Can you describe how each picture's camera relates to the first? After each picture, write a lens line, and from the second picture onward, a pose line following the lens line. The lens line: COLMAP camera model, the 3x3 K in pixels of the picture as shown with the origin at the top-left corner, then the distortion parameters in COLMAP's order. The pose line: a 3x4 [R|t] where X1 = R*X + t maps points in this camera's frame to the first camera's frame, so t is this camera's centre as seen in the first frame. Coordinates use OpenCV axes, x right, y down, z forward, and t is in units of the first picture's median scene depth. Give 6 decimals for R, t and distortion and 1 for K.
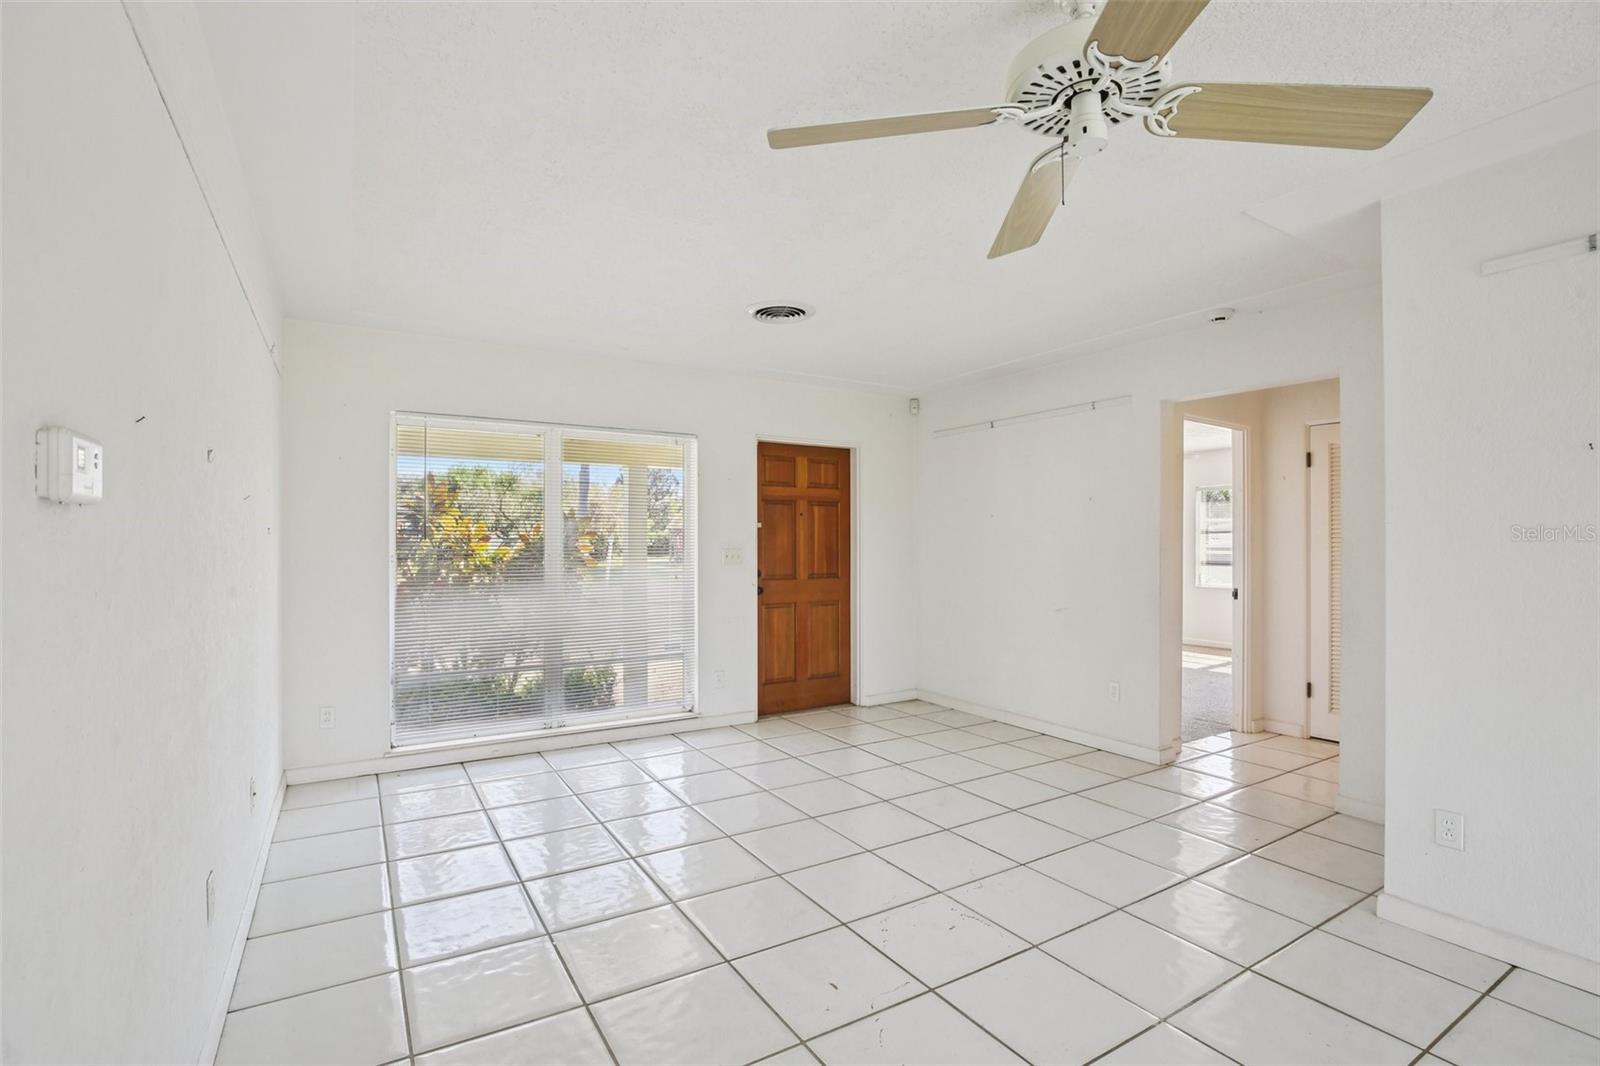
lens RADIAL K [[744.8, 0, 797.7], [0, 744.8, 556.1], [0, 0, 1]] dist [-0.023621, 0.001167]
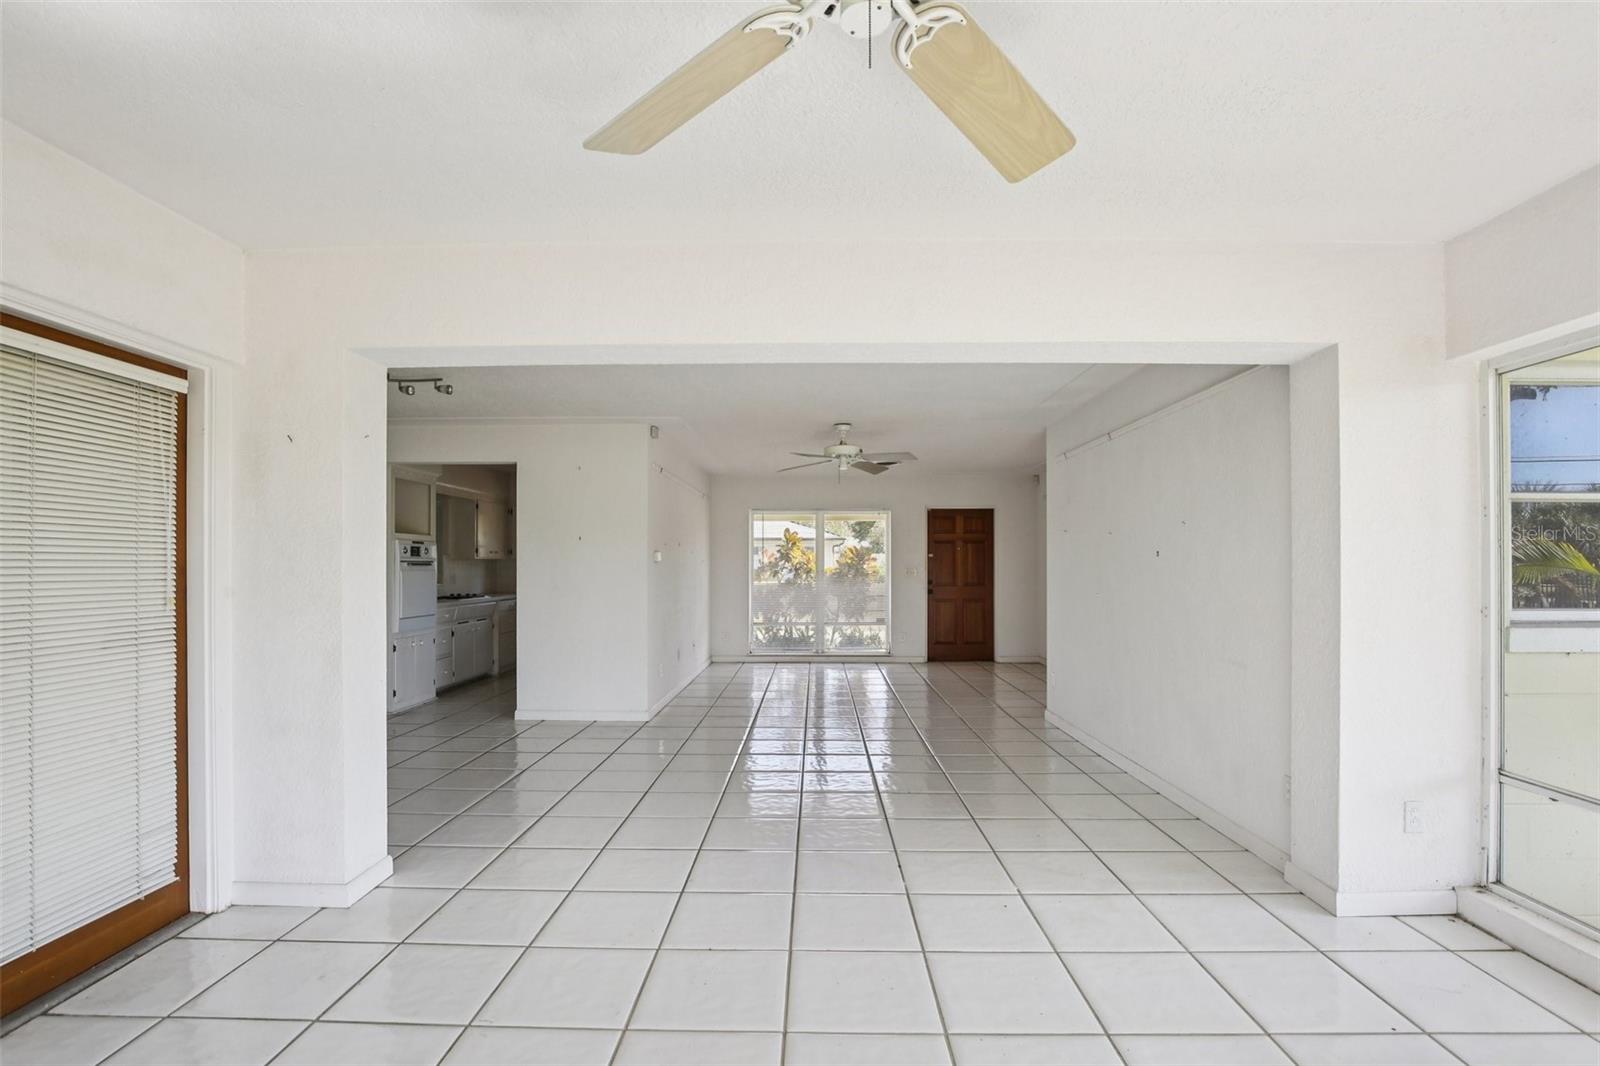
lens RADIAL K [[748.7, 0, 803.7], [0, 748.7, 564.3], [0, 0, 1]] dist [-0.021395, 0.000248]
pose [[0.850668, -0.001218, -0.525702, 0.623660], [-0.005560, 0.999921, -0.011313, 0.002169], [0.525674, 0.012546, 0.850593, -0.688091]]
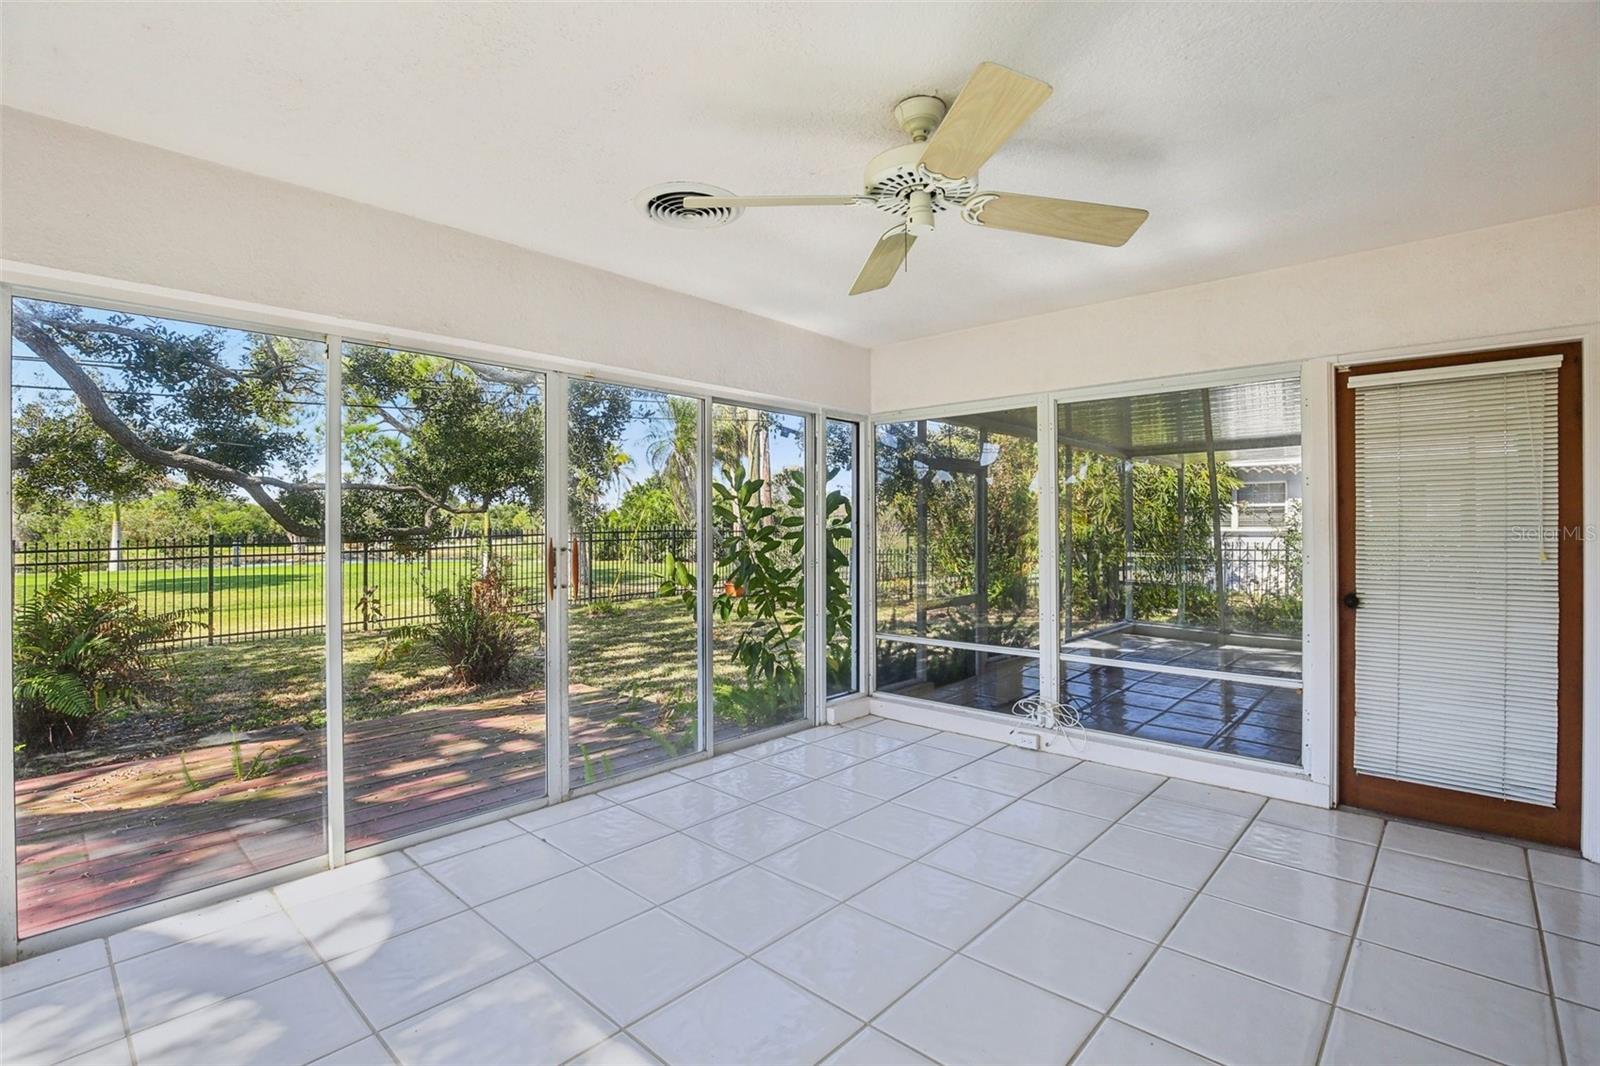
lens RADIAL K [[748.7, 0, 800.0], [0, 748.7, 533.0], [0, 0, 1]] dist [-0.023542, 0.000259]
pose [[-0.956895, 0.002222, -0.290425, 0.696740], [-0.003488, 0.999811, 0.019142, -0.001618], [0.290412, 0.019330, -0.956706, -0.169406]]
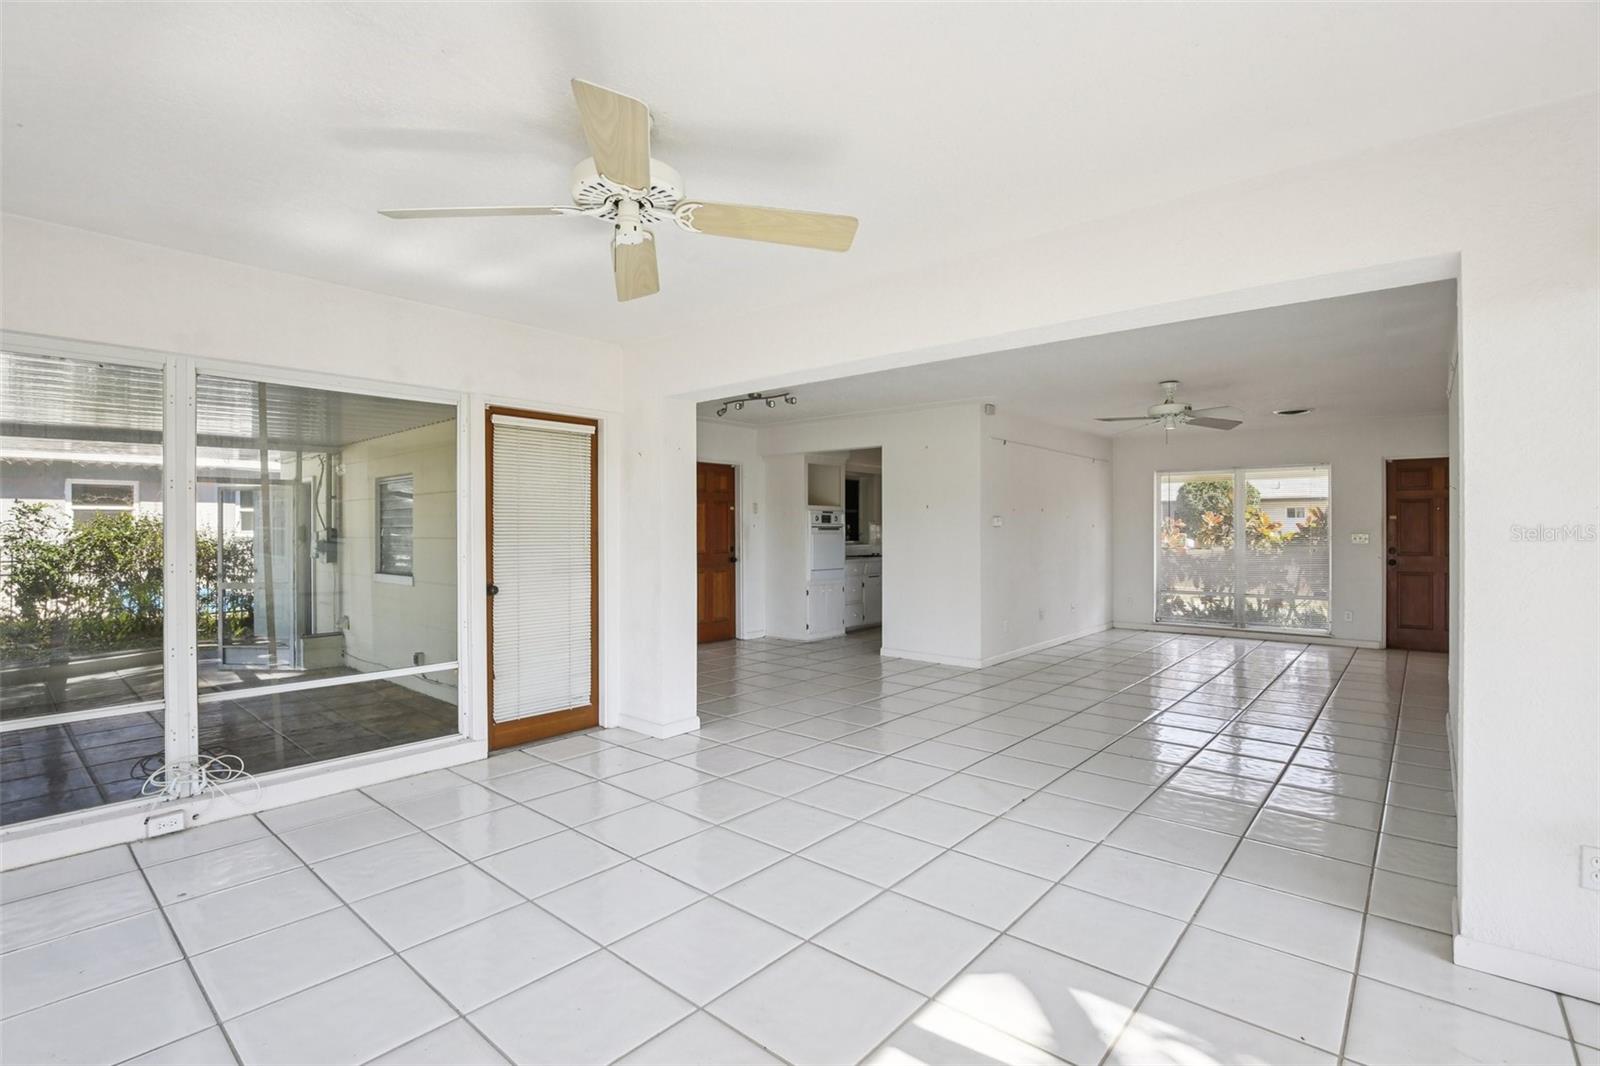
lens RADIAL K [[748.7, 0, 800.0], [0, 748.7, 533.0], [0, 0, 1]] dist [-0.023542, 0.000259]
pose [[0.318683, 0.003484, -0.947855, 0.922178], [-0.010580, 0.999944, 0.000118, 0.000879], [0.947802, 0.009991, 0.318702, -0.546327]]
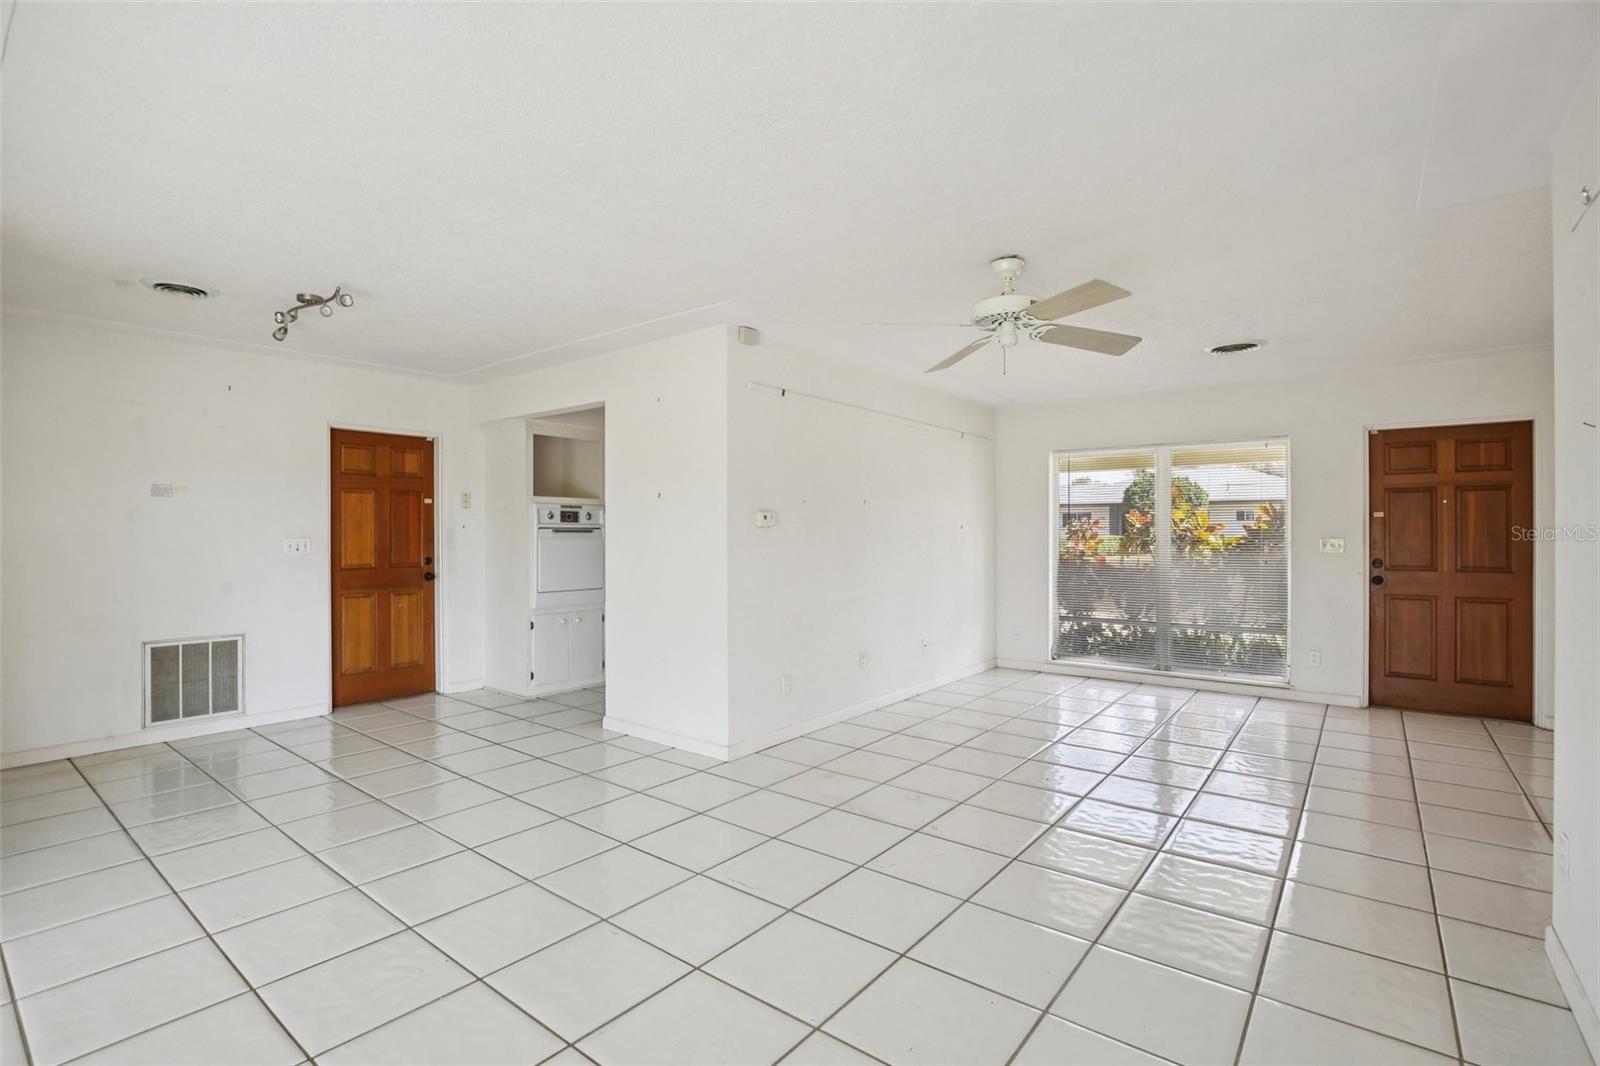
lens RADIAL K [[739.8, 0, 796.5], [0, 739.8, 536.3], [0, 0, 1]] dist [-0.028131, 0.000130]
pose [[0.355933, 0.003789, -0.934504, 0.563003], [-0.010717, 0.999943, -0.000027, -0.004344], [0.934450, 0.010024, 0.355953, -0.070658]]
